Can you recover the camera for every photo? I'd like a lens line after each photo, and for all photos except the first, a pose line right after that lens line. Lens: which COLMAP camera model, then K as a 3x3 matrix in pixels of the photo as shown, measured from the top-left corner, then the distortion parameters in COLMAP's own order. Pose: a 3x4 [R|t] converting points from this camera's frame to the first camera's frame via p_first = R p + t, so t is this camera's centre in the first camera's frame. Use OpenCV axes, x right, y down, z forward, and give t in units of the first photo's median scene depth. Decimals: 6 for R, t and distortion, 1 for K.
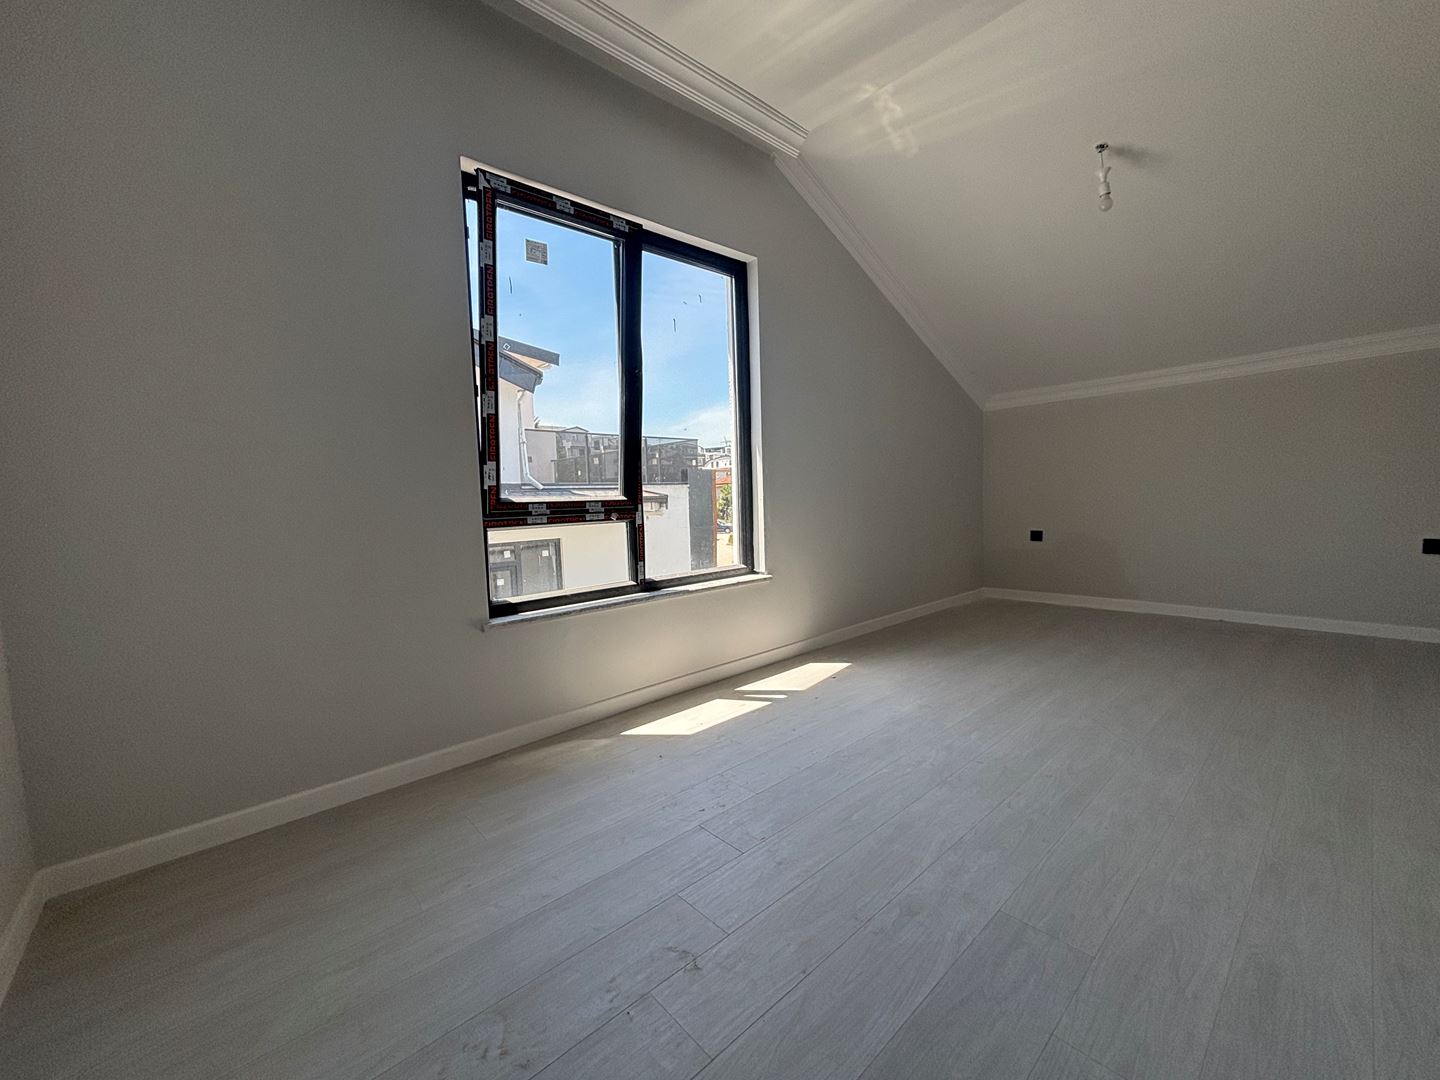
lens RADIAL K [[582.7, 0, 718.4], [0, 582.7, 532.7], [0, 0, 1]] dist [0.003283, -0.000773]
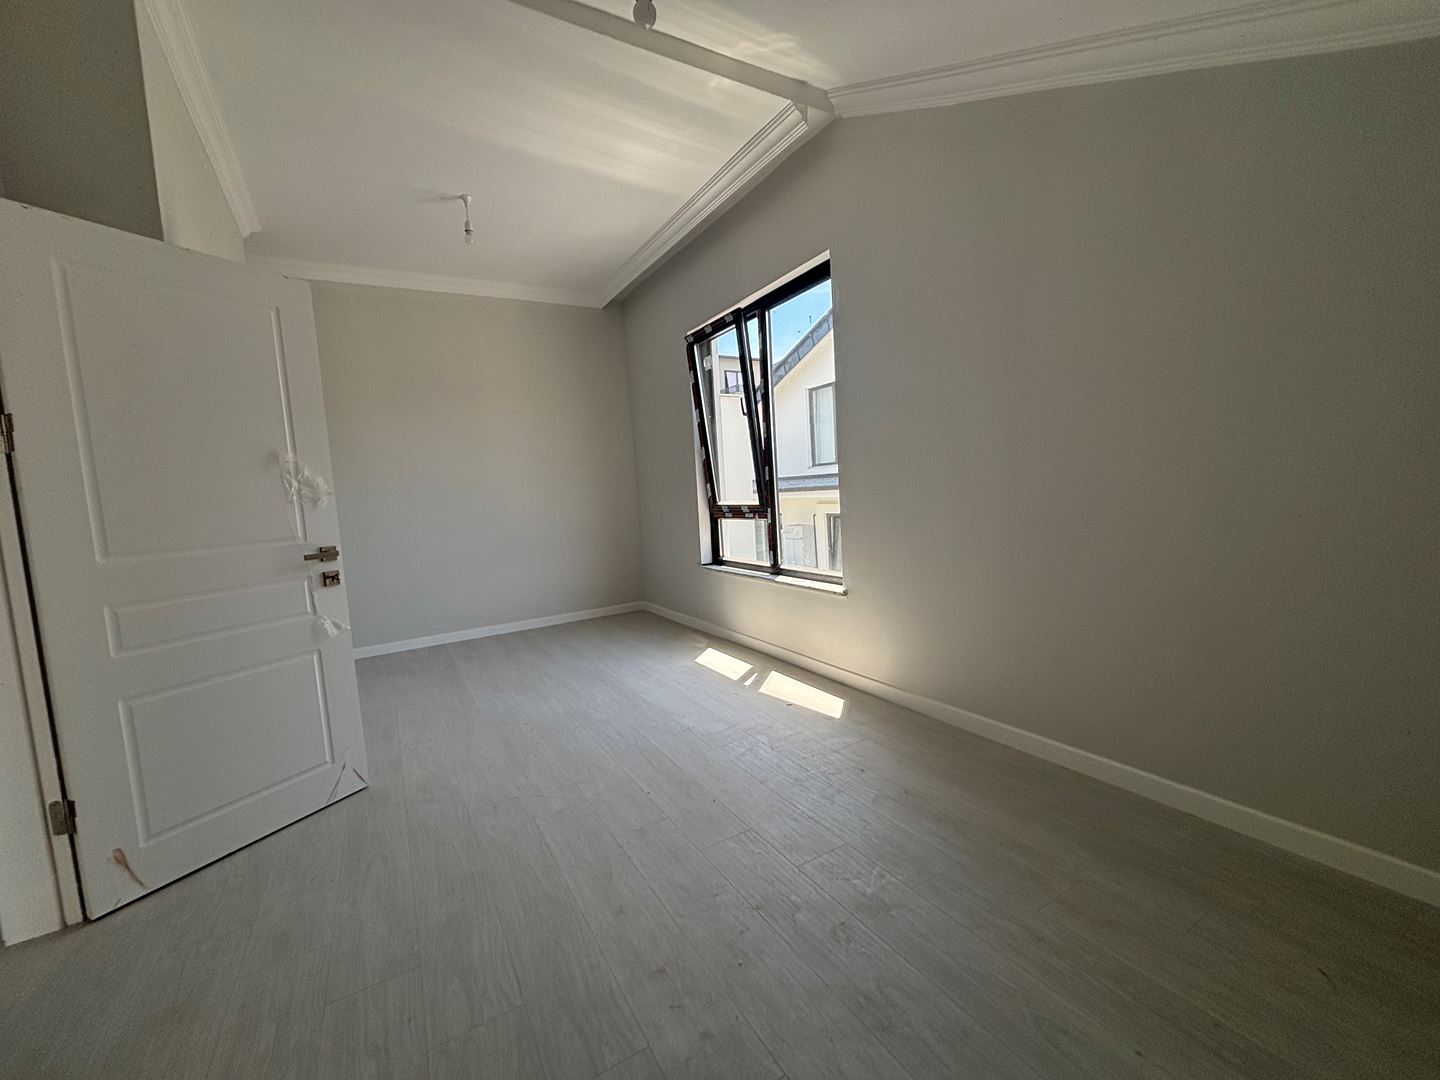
lens RADIAL K [[582.7, 0, 724.8], [0, 582.7, 536.1], [0, 0, 1]] dist [0.003283, -0.000773]
pose [[-0.195492, 0.126208, -0.972550, 1.249748], [0.002192, 0.991738, 0.128258, -0.164744], [0.980703, 0.022942, -0.194154, 1.215764]]
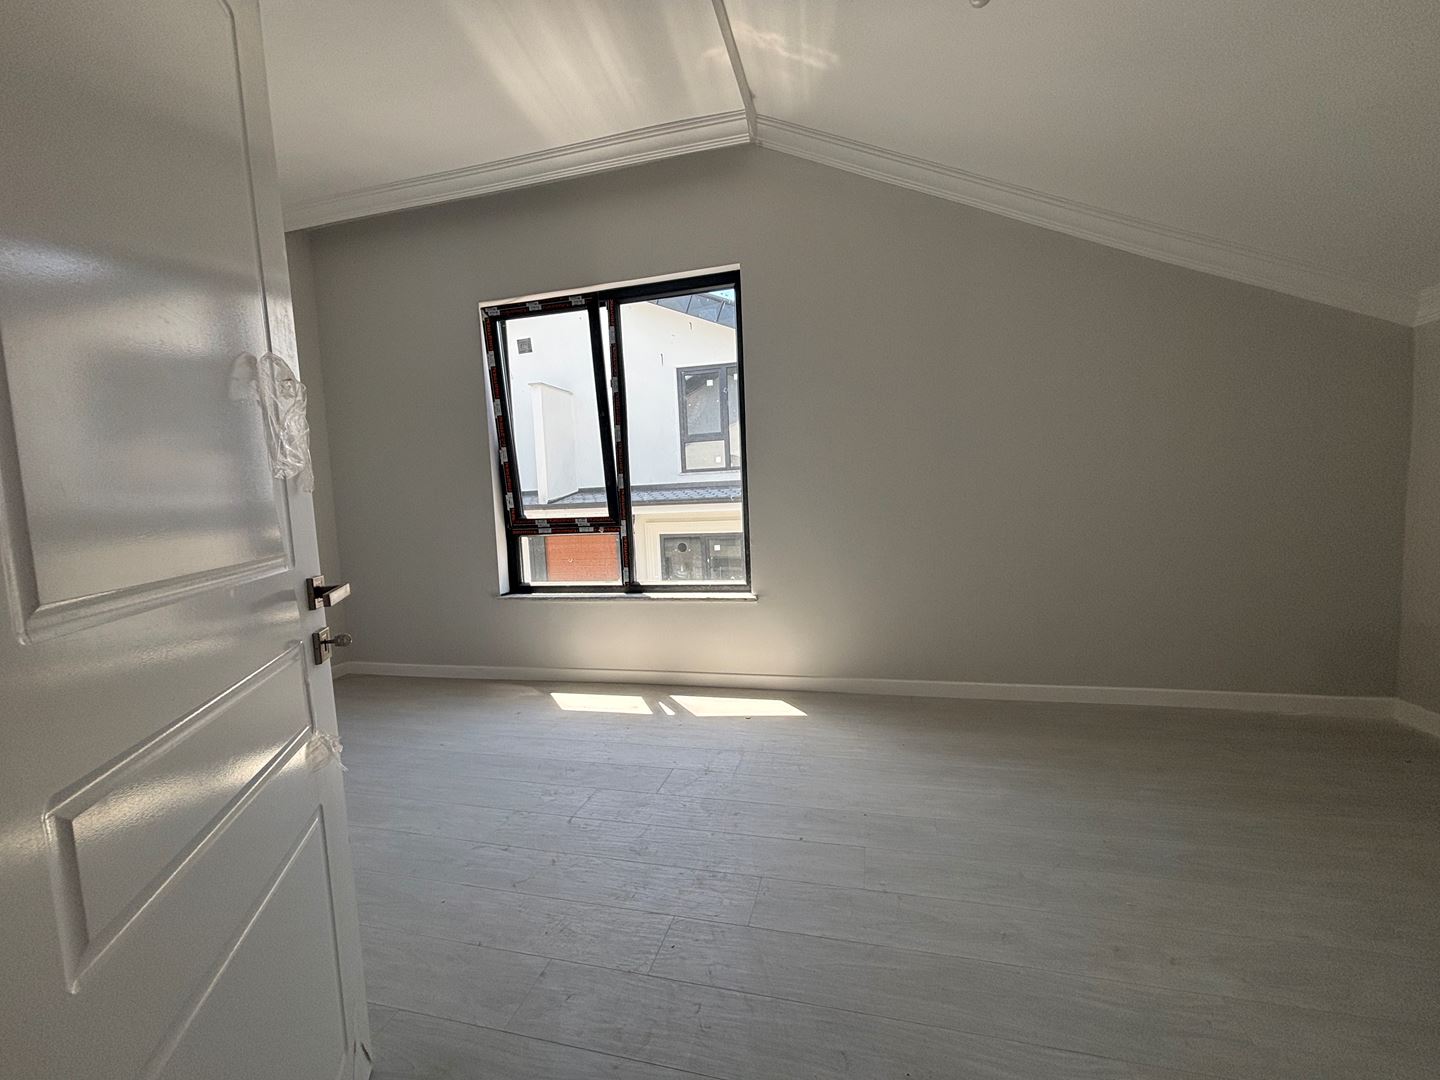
lens RADIAL K [[582.7, 0, 719.2], [0, 582.7, 534.1], [0, 0, 1]] dist [0.003283, -0.000773]
pose [[0.559397, 0.070006, -0.825938, 1.020074], [-0.025953, 0.997418, 0.066963, -0.110792], [0.828493, -0.016023, 0.559769, 0.510322]]
